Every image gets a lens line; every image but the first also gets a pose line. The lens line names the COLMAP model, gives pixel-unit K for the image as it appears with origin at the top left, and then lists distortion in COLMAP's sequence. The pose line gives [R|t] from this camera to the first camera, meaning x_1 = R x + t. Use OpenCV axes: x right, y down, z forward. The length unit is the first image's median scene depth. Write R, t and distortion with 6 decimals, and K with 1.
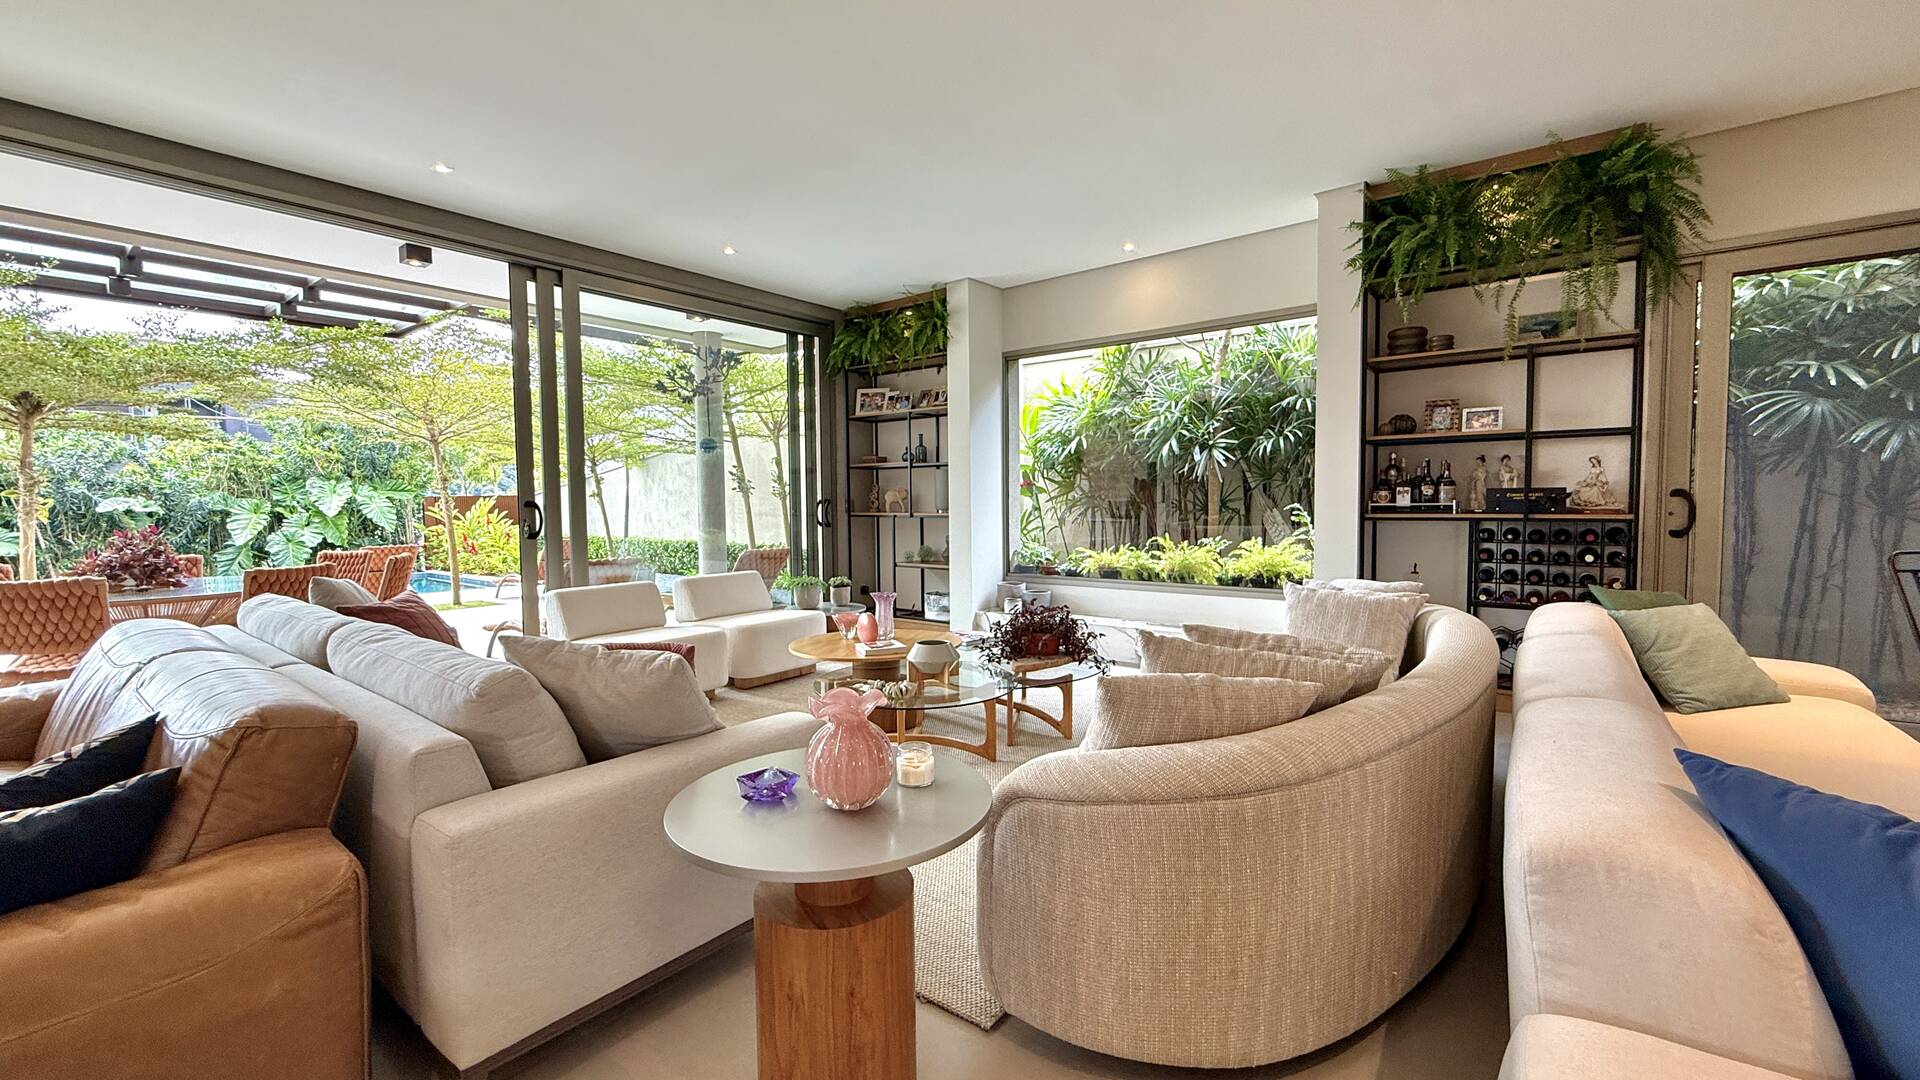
lens RADIAL K [[767.5, 0, 955.0], [0, 767.5, 536.7], [0, 0, 1]] dist [0.000348, -0.000360]
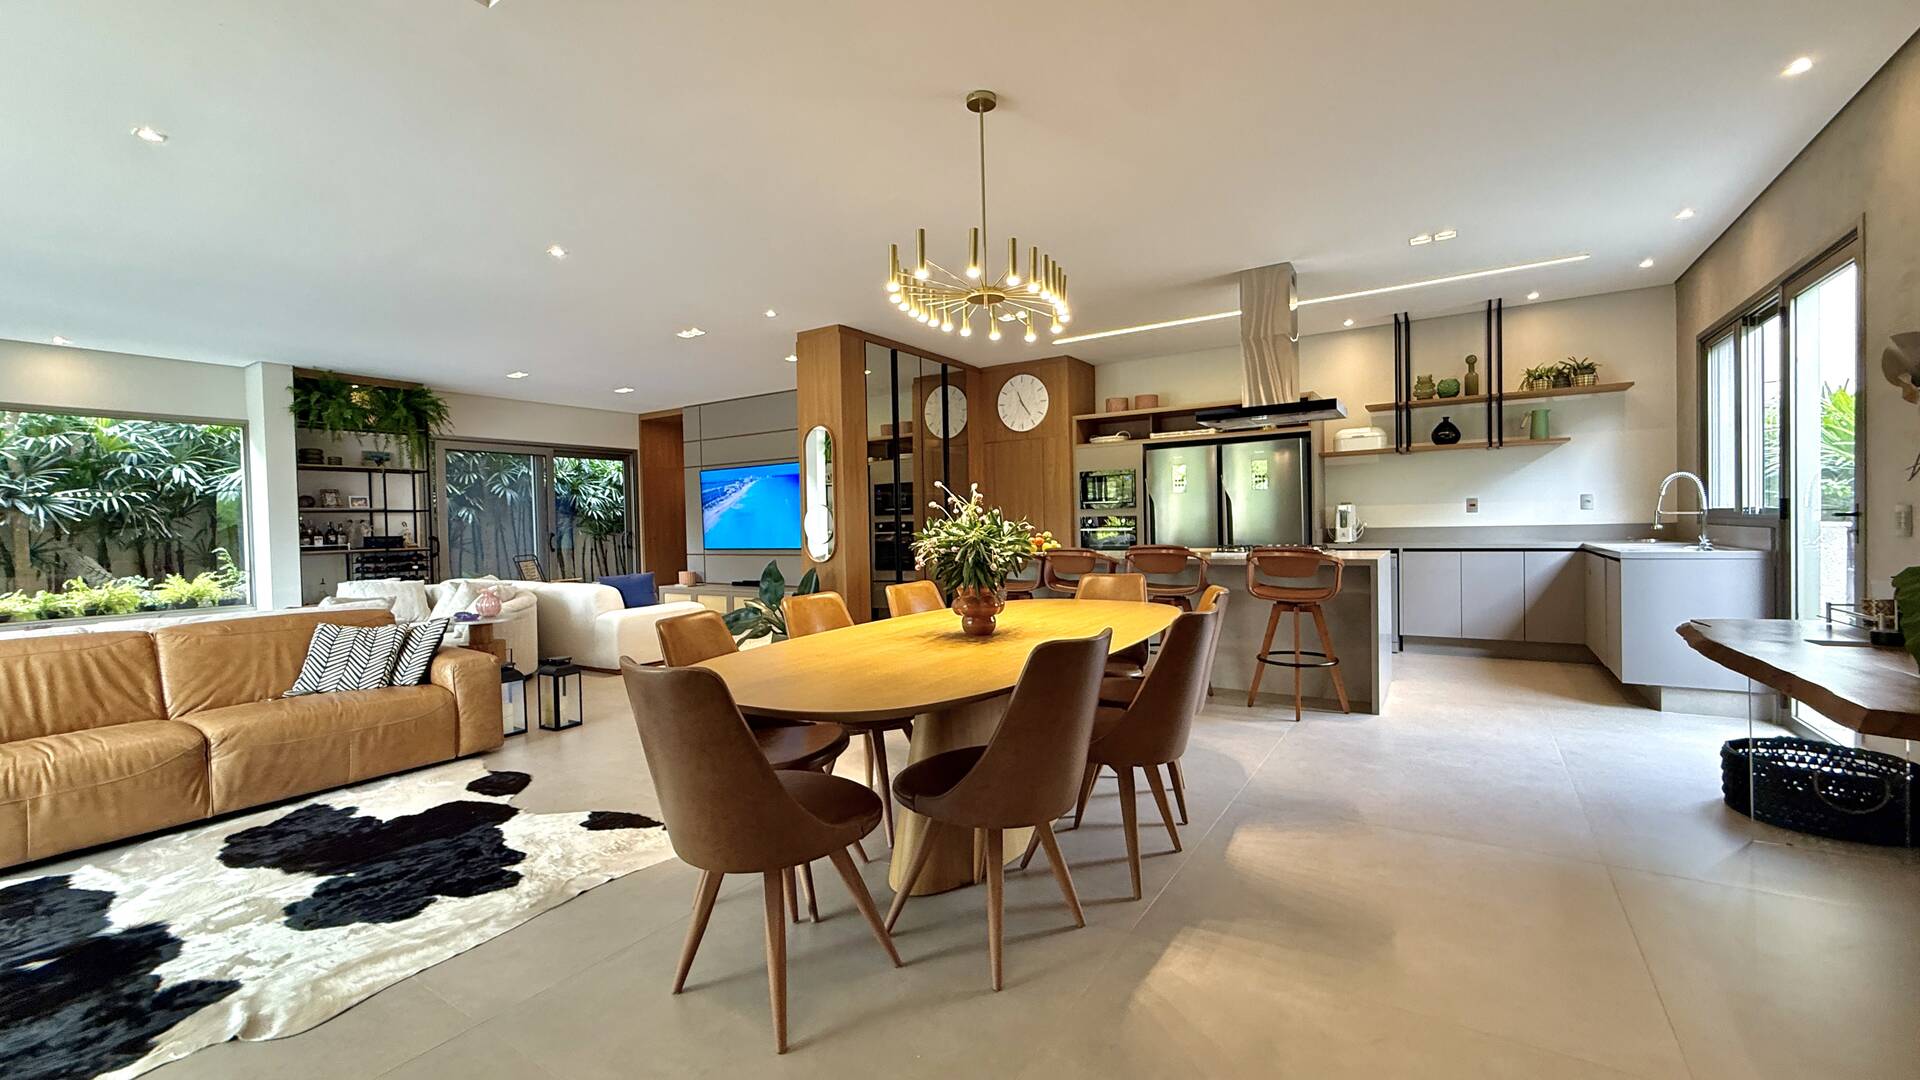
lens RADIAL K [[767.5, 0, 957.2], [0, 767.5, 541.4], [0, 0, 1]] dist [0.000348, -0.000360]
pose [[-0.090840, -0.012806, 0.995783, -1.206428], [0.070522, 0.997324, 0.019259, 0.016803], [-0.993365, 0.071974, -0.089694, -0.297509]]
